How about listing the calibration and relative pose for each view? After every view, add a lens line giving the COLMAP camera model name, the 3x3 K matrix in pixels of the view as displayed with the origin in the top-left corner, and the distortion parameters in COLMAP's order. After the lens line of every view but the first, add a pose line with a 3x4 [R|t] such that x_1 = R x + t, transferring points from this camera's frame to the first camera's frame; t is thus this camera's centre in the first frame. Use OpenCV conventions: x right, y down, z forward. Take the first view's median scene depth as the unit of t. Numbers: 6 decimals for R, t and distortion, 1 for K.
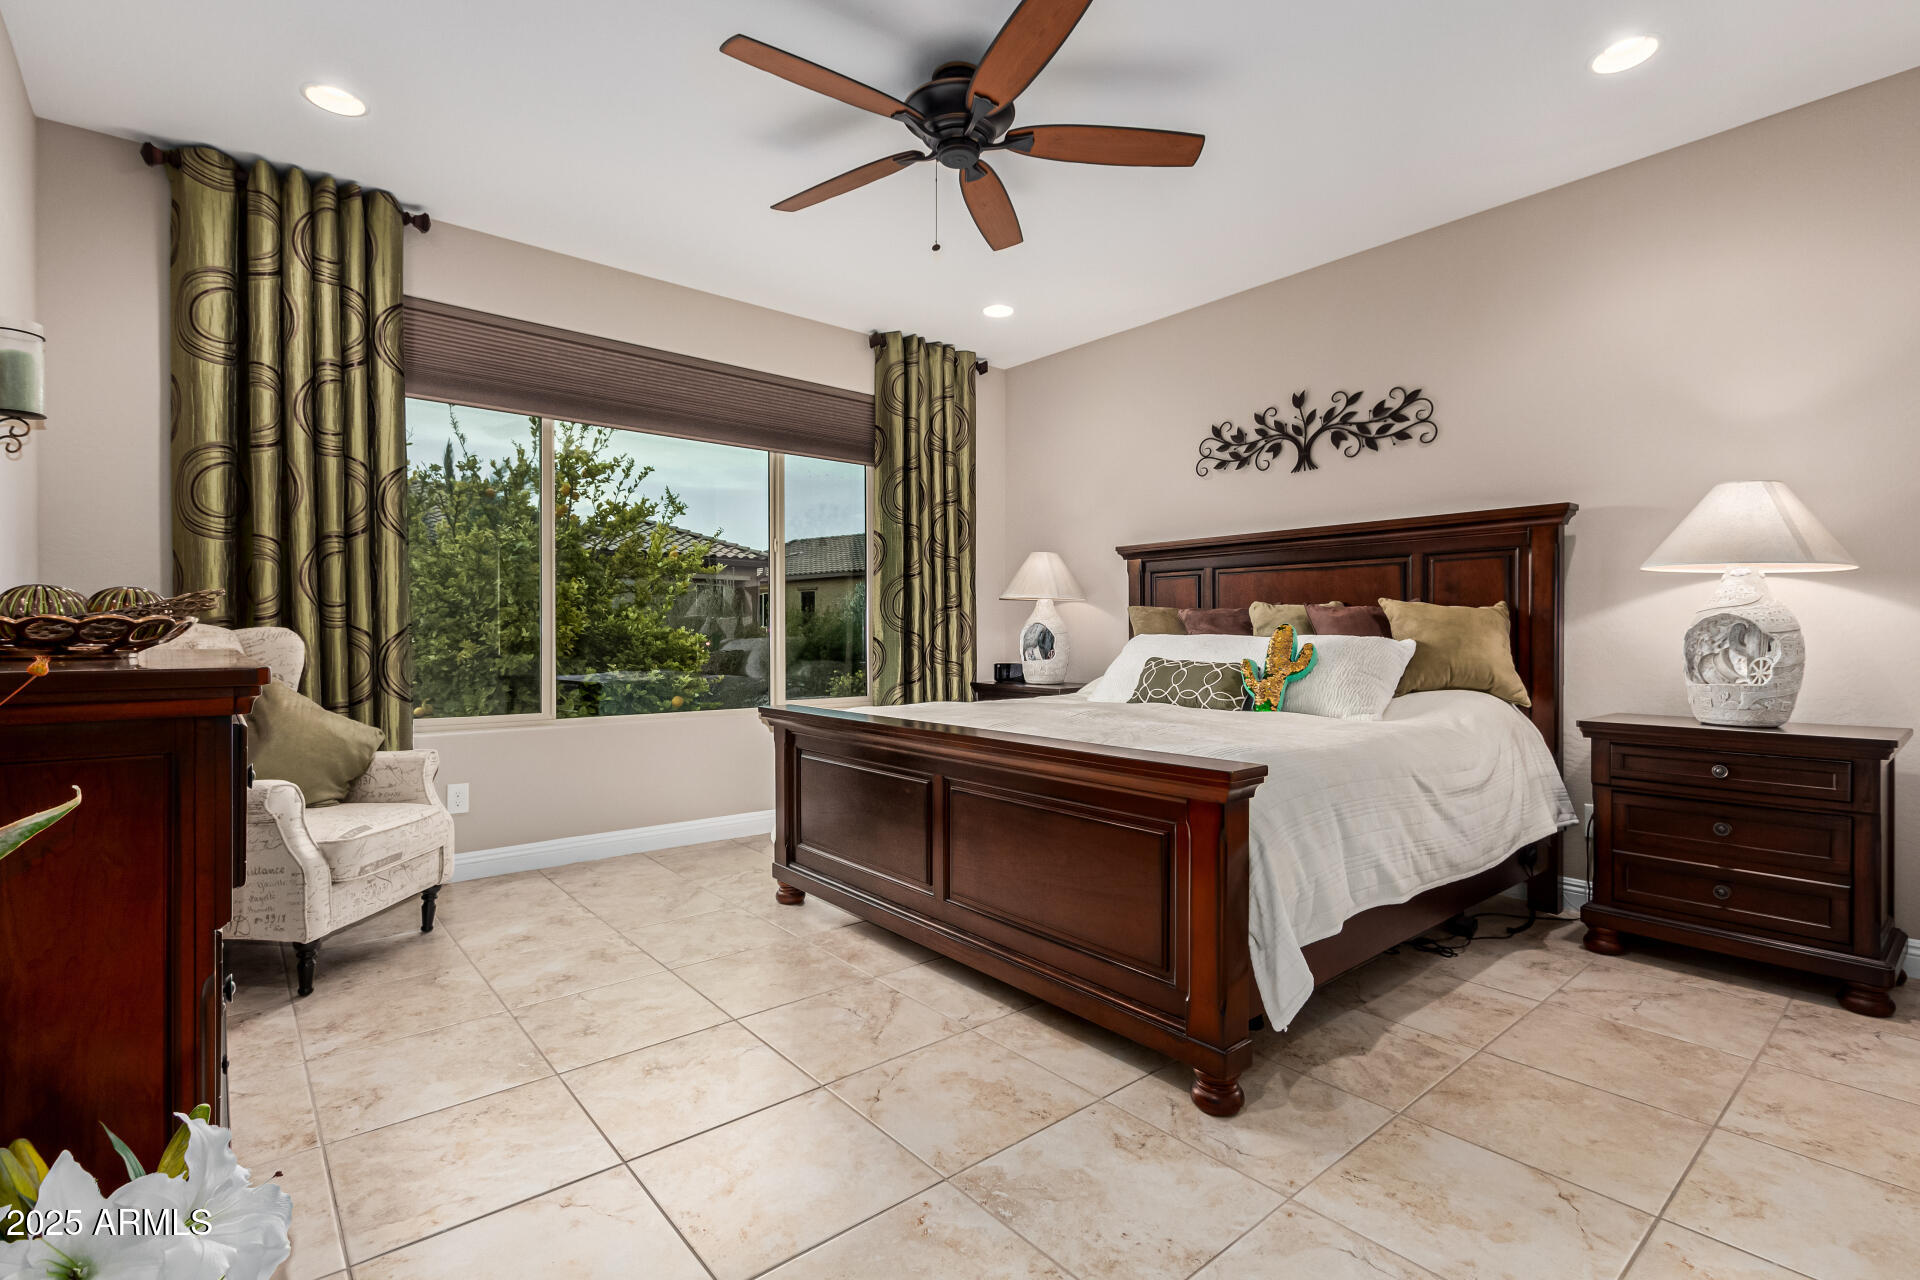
lens RADIAL K [[899.9, 0, 983.7], [0, 899.9, 638.5], [0, 0, 1]] dist [-0.003342, -0.000372]
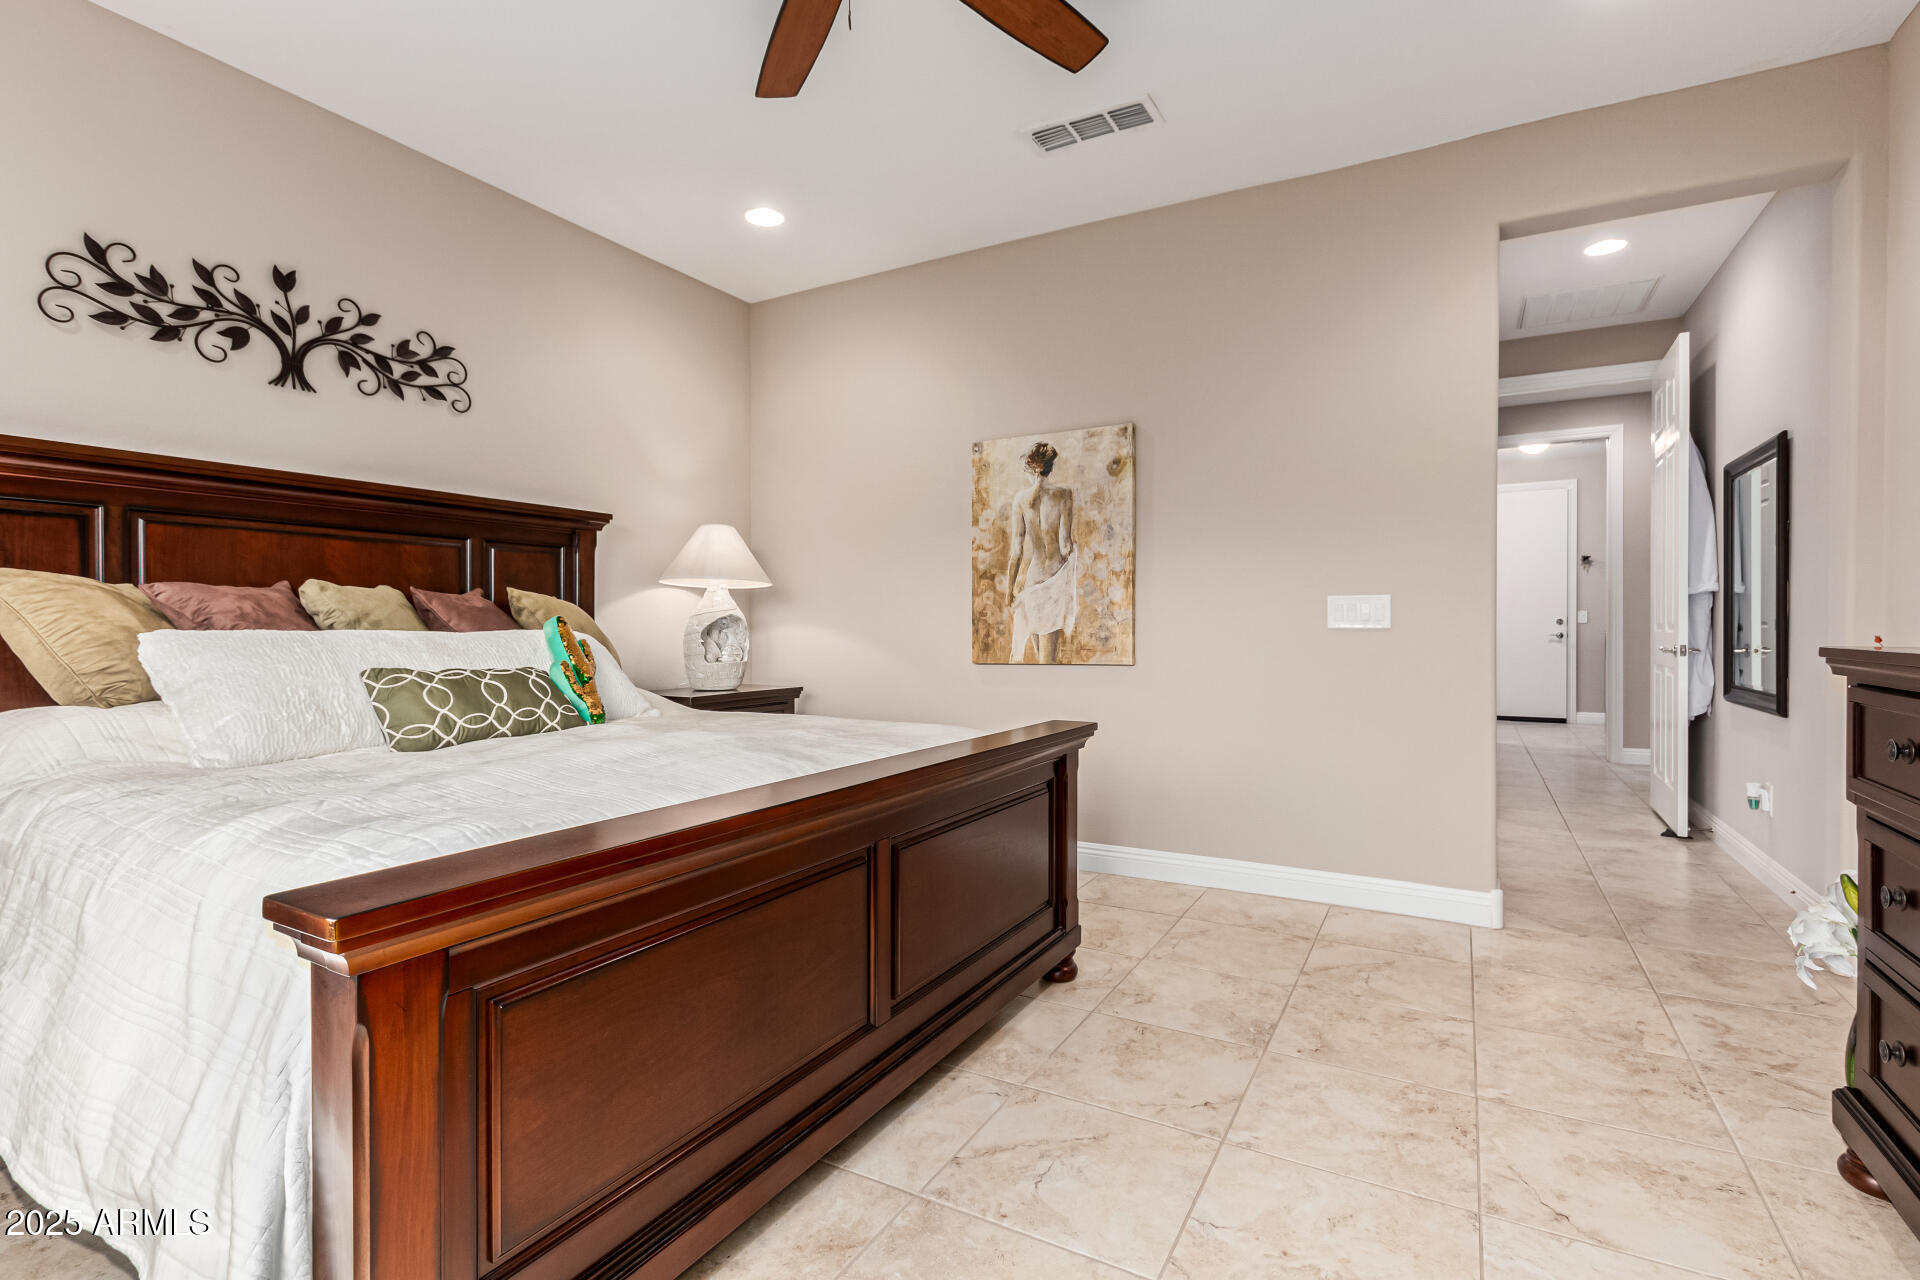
lens RADIAL K [[890.8, 0, 953.6], [0, 890.8, 619.7], [0, 0, 1]] dist [0.001723, -0.000142]
pose [[-0.339160, 0.006393, 0.940707, -0.564894], [0.005020, 0.999975, -0.004986, -0.006086], [-0.940715, 0.003032, -0.339184, 0.953785]]
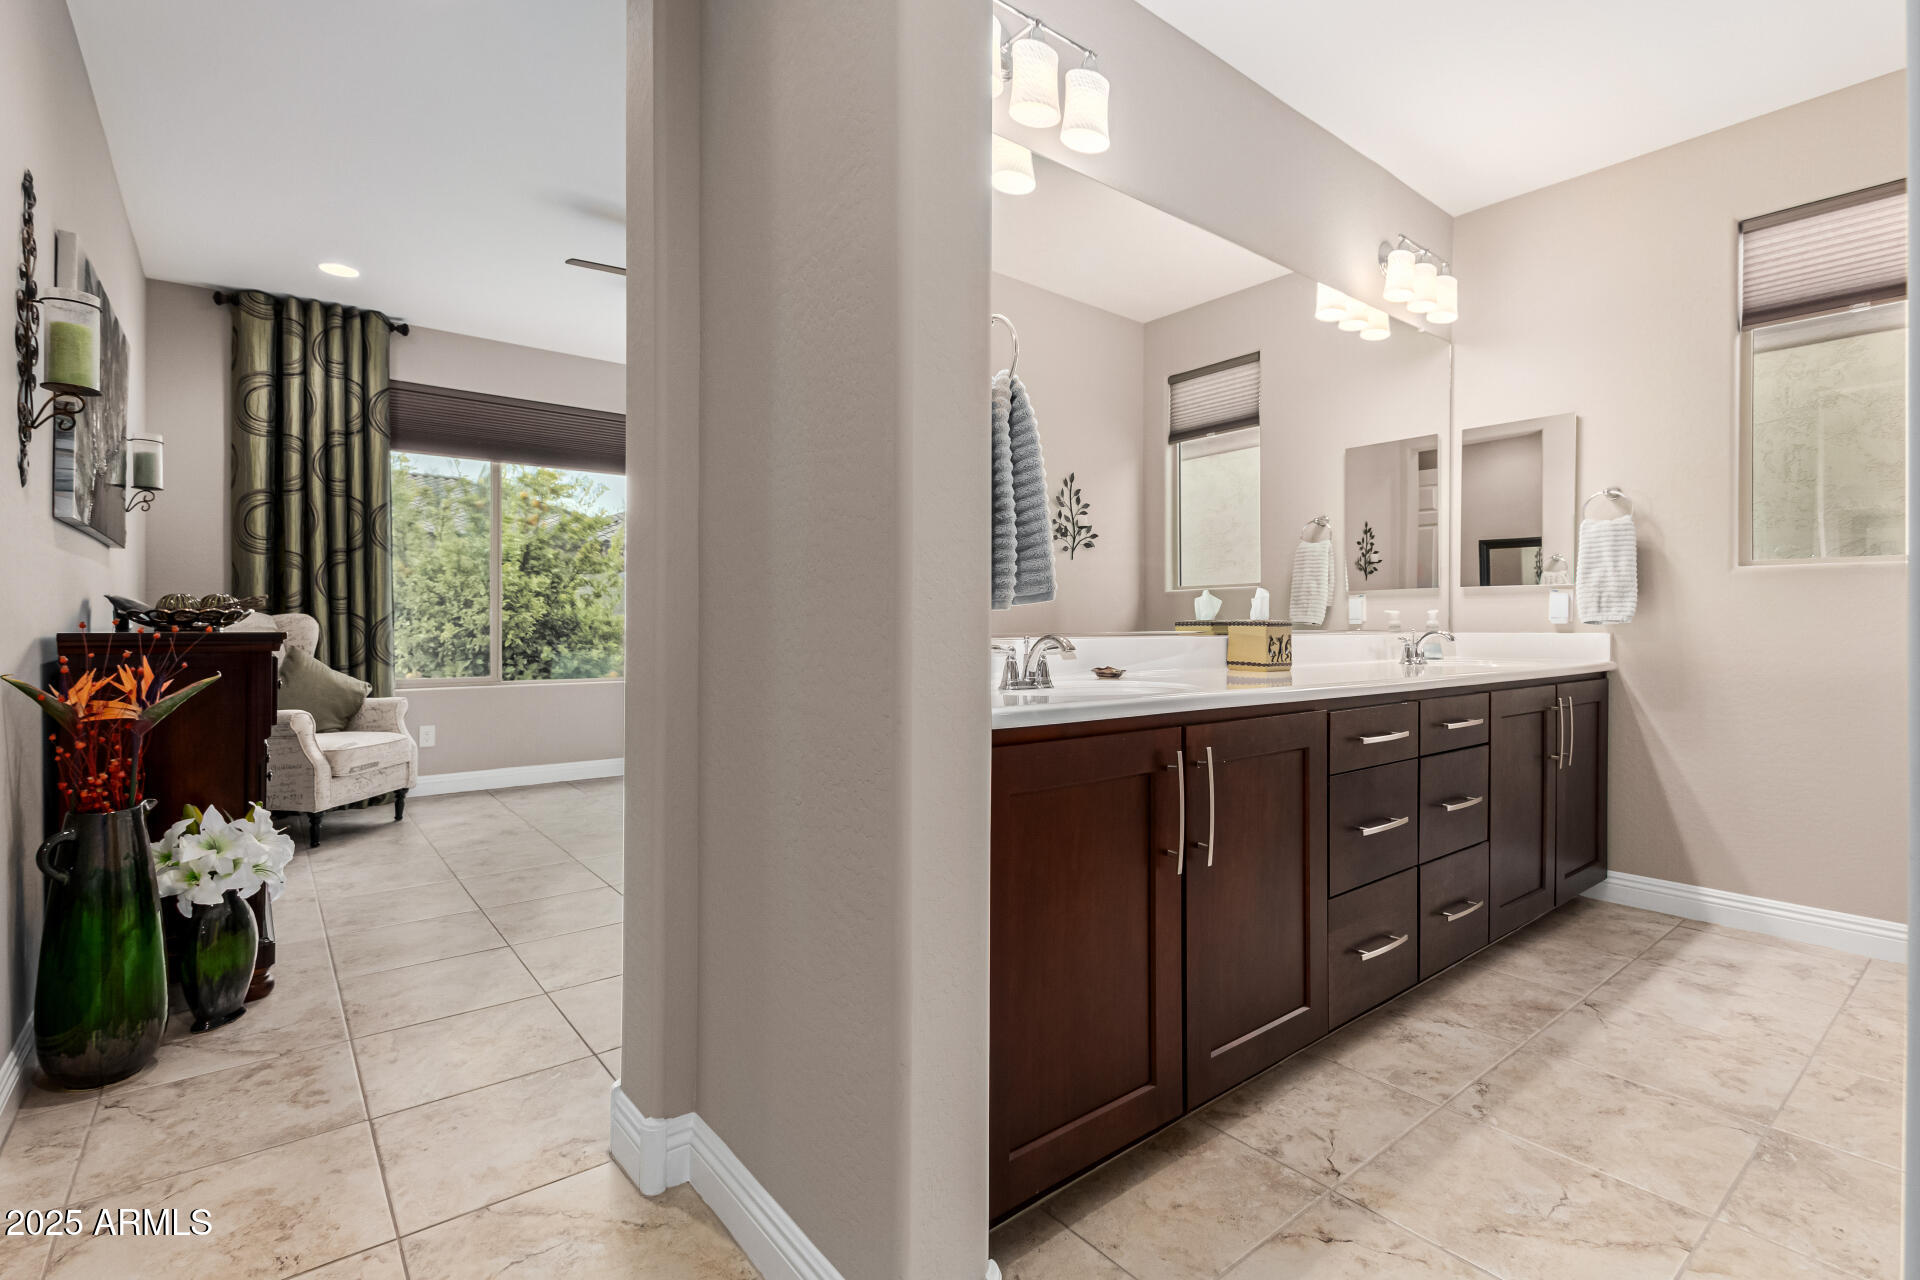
lens RADIAL K [[877.5, 0, 958.1], [0, 877.5, 627.1], [0, 0, 1]] dist [0.003890, -0.000661]
pose [[0.999439, 0.008758, -0.032326, 0.324867], [-0.008742, 0.999962, 0.000634, -0.000301], [0.032330, -0.000351, 0.999477, -0.391707]]
